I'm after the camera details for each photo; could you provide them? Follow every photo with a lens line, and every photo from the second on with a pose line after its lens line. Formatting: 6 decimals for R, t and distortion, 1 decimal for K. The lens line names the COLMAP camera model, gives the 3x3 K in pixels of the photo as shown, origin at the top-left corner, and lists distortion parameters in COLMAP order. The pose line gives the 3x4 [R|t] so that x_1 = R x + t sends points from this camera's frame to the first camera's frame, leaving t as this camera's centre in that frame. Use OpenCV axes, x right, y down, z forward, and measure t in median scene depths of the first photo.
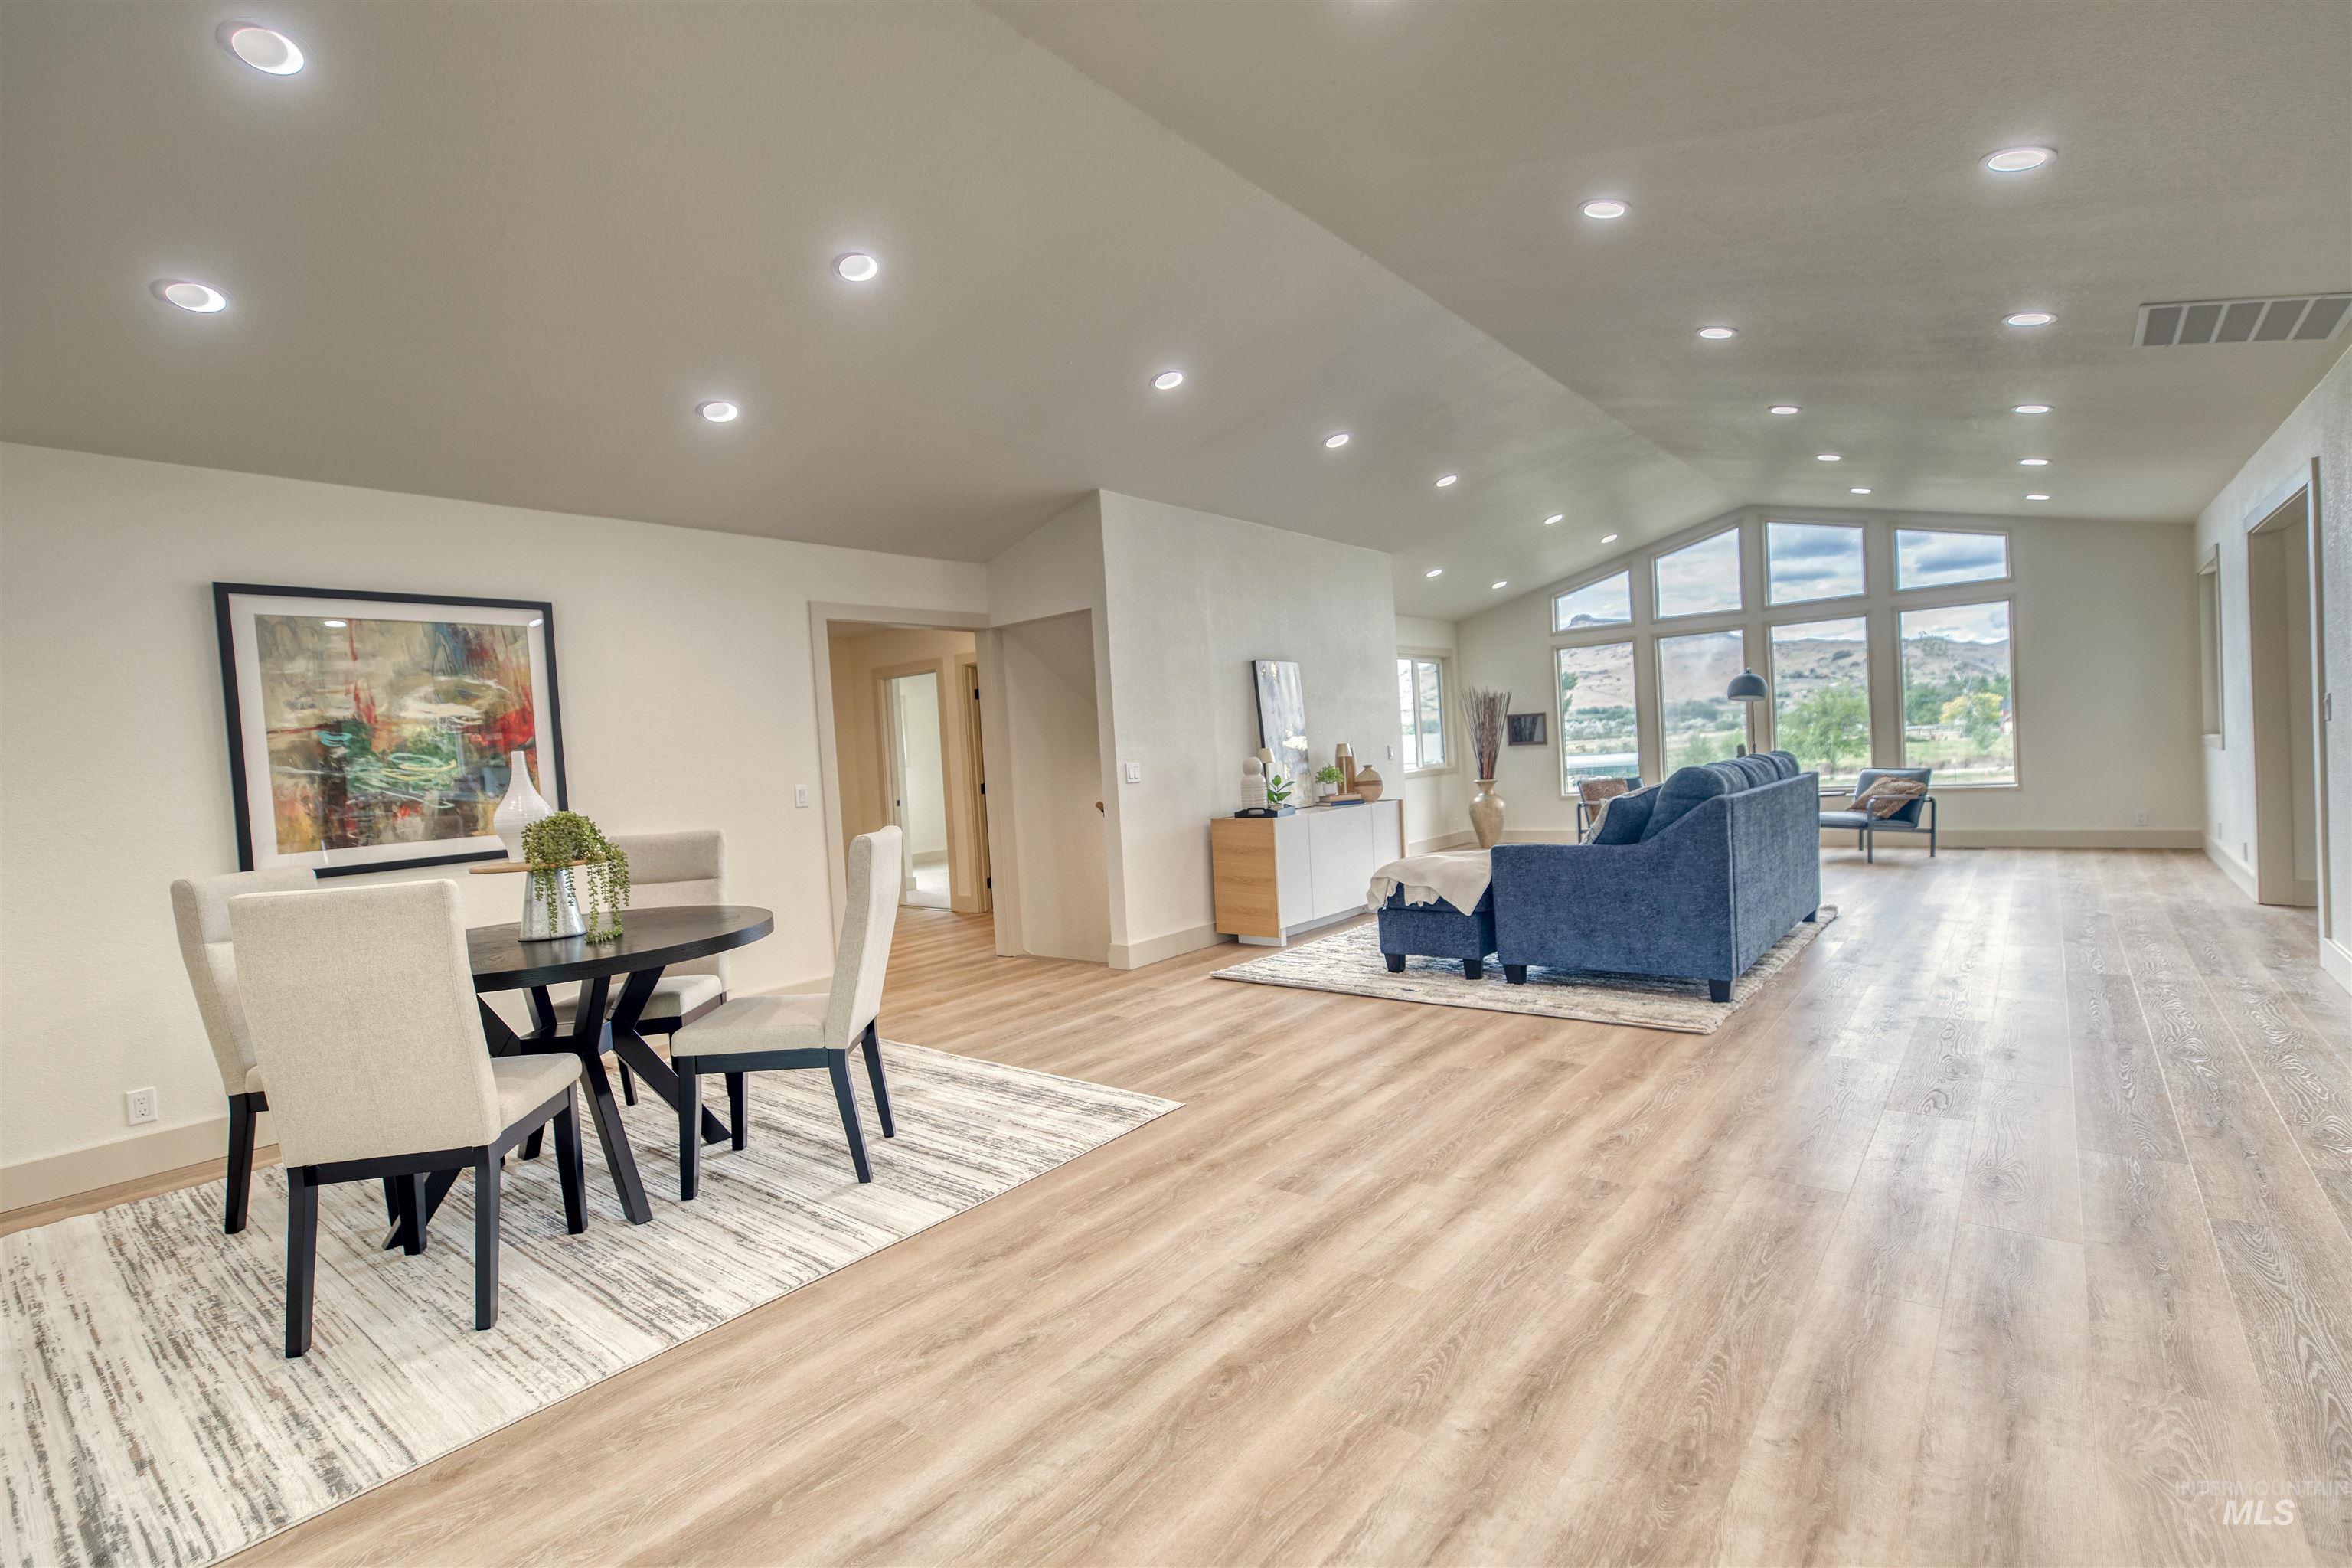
lens RADIAL K [[1053.7, 0, 1185.0], [0, 1053.7, 788.3], [0, 0, 1]] dist [0.002762, -0.000930]
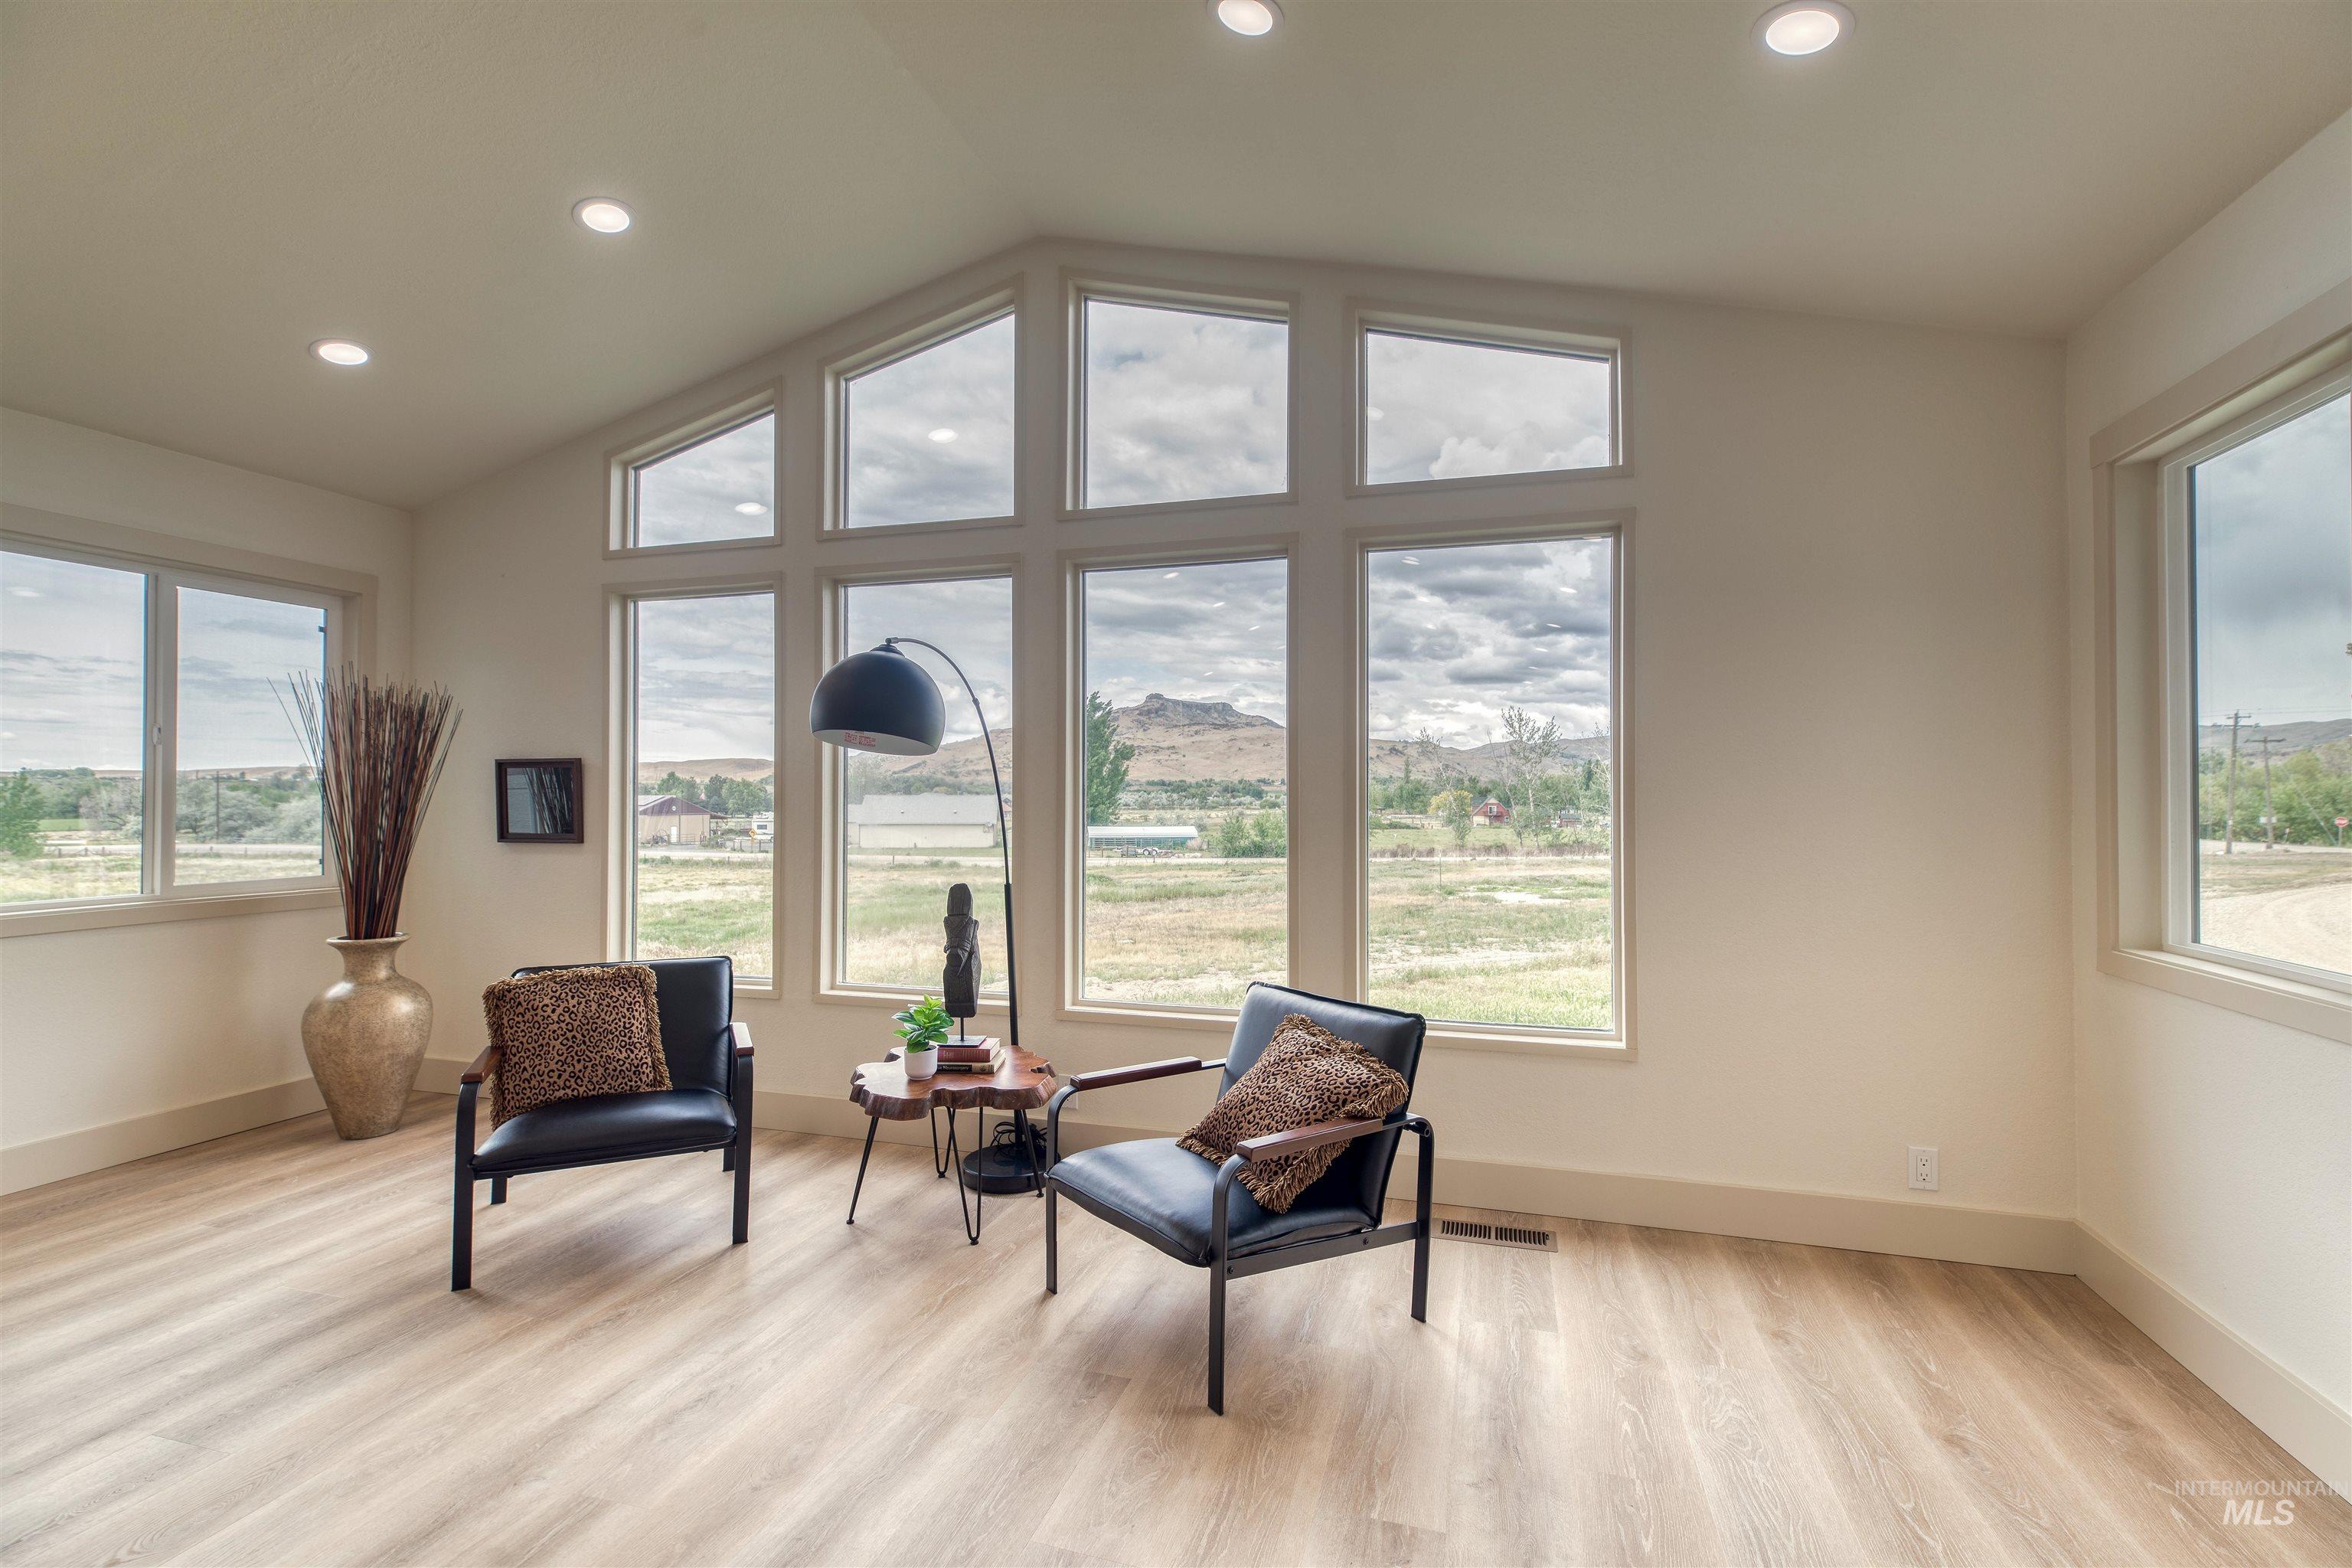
lens RADIAL K [[1053.7, 0, 1178.0], [0, 1053.7, 785.4], [0, 0, 1]] dist [0.002762, -0.000930]
pose [[0.924187, 0.066875, 0.376040, 0.422524], [-0.044870, 0.996745, -0.066984, -0.048880], [-0.379295, 0.045032, 0.924179, 0.600503]]
